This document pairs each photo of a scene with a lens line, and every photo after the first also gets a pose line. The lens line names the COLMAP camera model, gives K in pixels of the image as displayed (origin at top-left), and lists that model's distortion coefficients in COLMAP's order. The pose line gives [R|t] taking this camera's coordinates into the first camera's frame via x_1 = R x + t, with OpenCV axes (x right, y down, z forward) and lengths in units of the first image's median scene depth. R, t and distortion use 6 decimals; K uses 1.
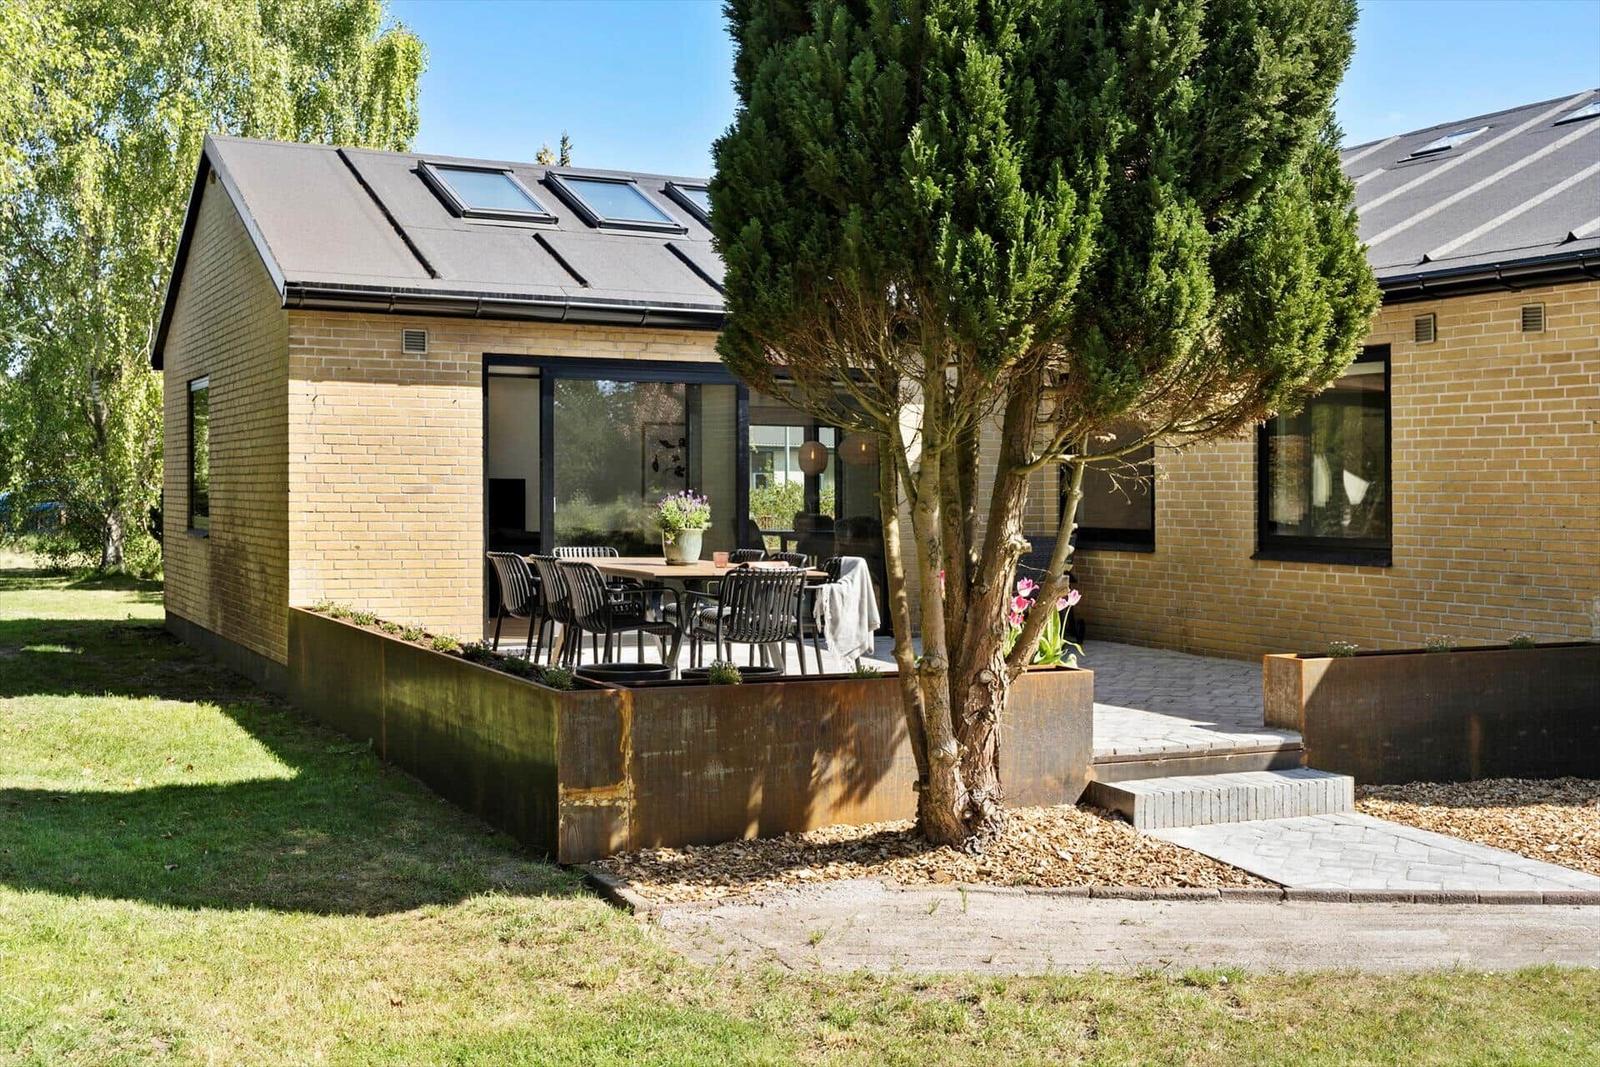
lens RADIAL K [[1849.5, 0, 800.0], [0, 1849.5, 533.5], [0, 0, 1]] dist [-0.012185, -0.014999]
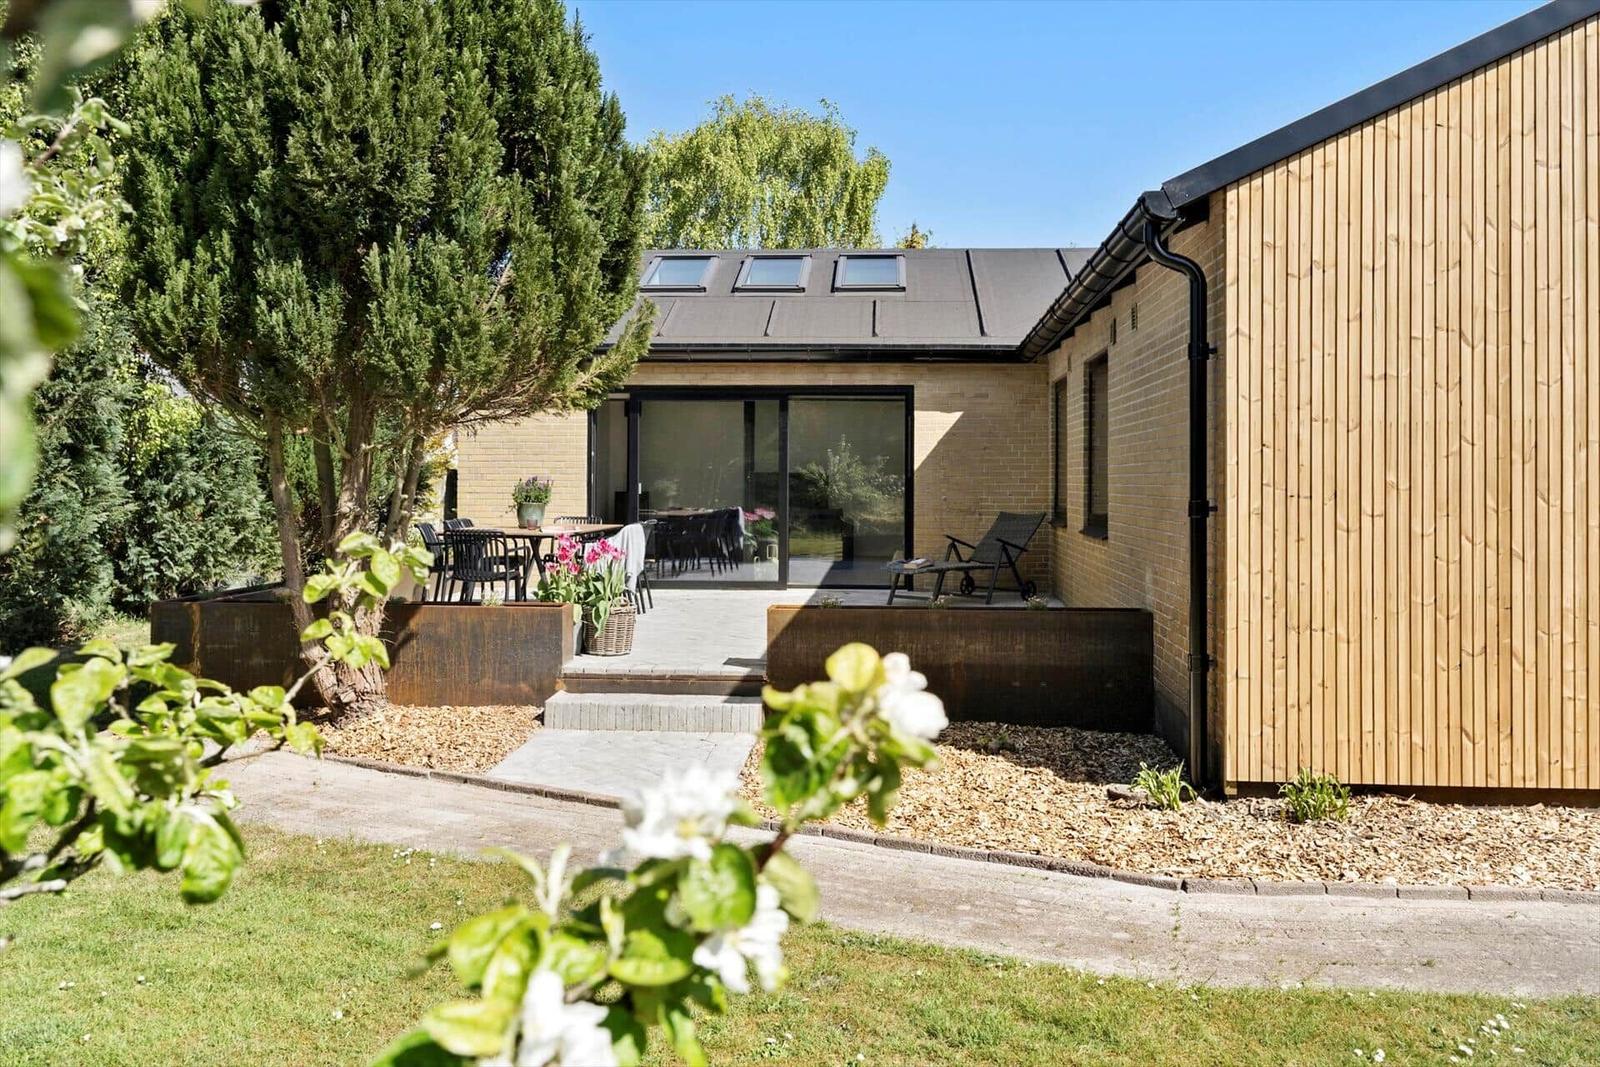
lens RADIAL K [[1355.6, 0, 799.7], [0, 1355.6, 489.7], [0, 0, 1]] dist [0.038243, -0.000489]
pose [[0.864280, -0.000385, -0.503011, 0.528393], [-0.010721, 0.999758, -0.019185, 0.004420], [0.502897, 0.021974, 0.864067, 0.160378]]
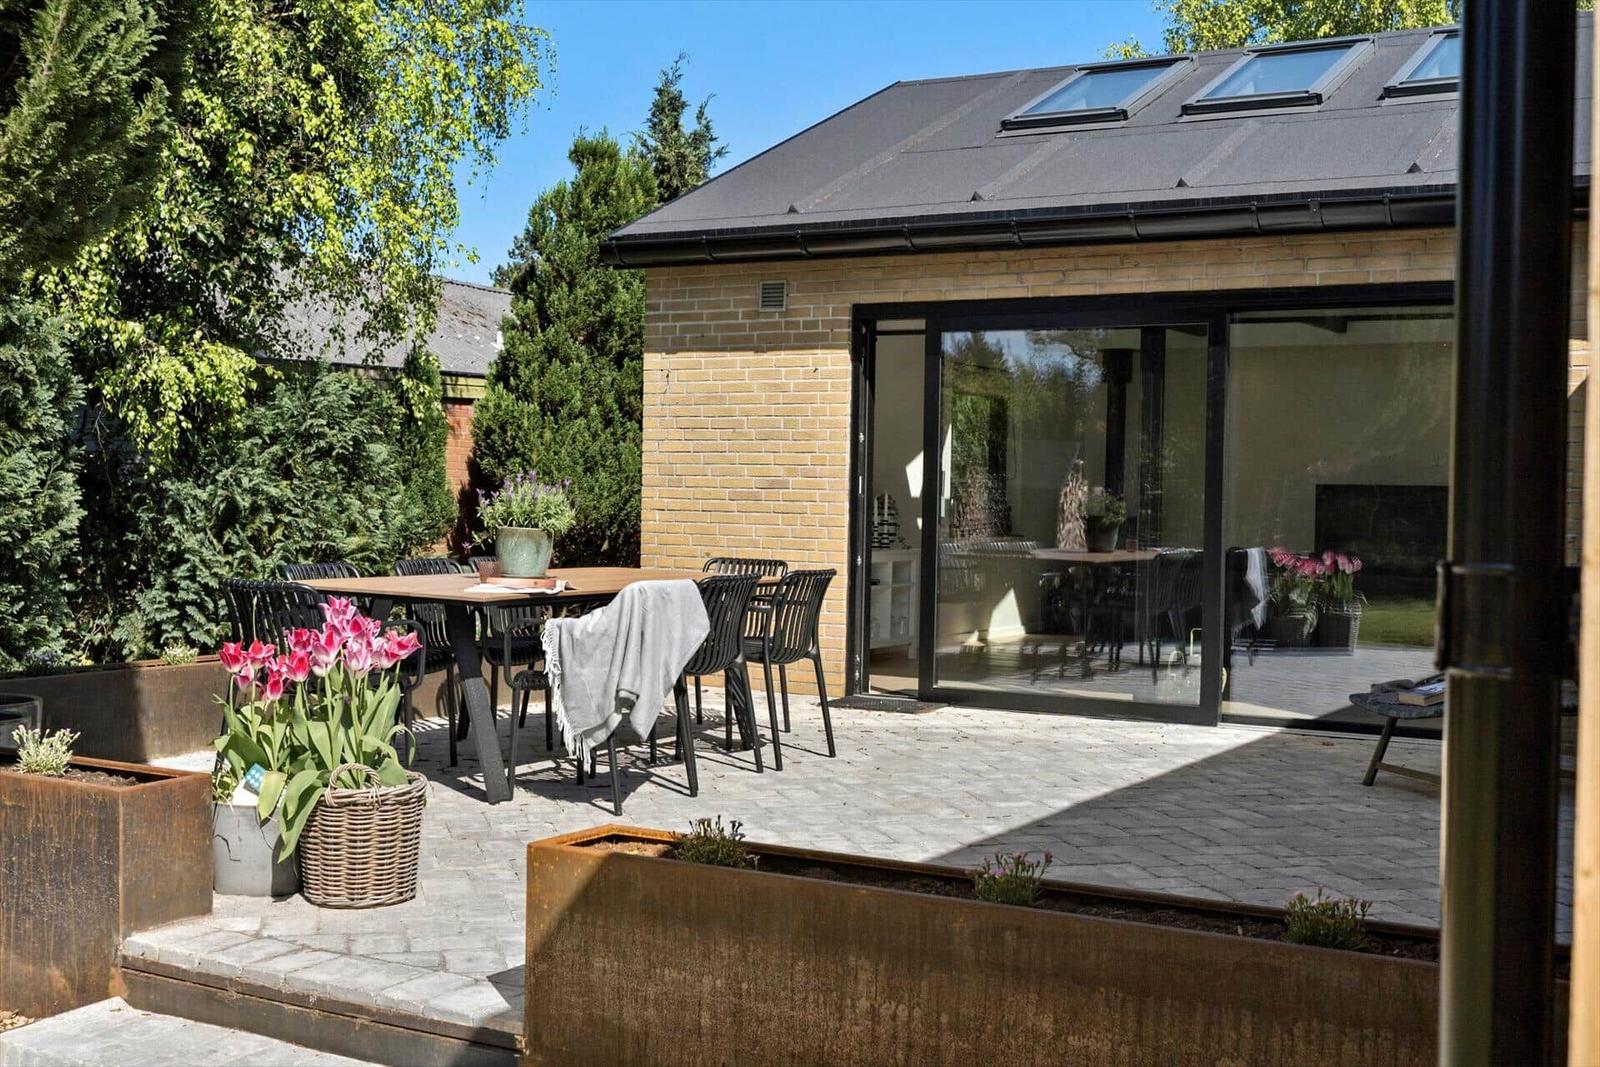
lens RADIAL K [[1885.2, 0, 800.0], [0, 1885.2, 533.5], [0, 0, 1]] dist [-0.004760, 0.001908]
pose [[0.555109, 0.020127, -0.831534, 0.473152], [-0.033832, 0.999426, 0.001606, -0.004427], [0.831089, 0.027241, 0.555471, 0.571284]]
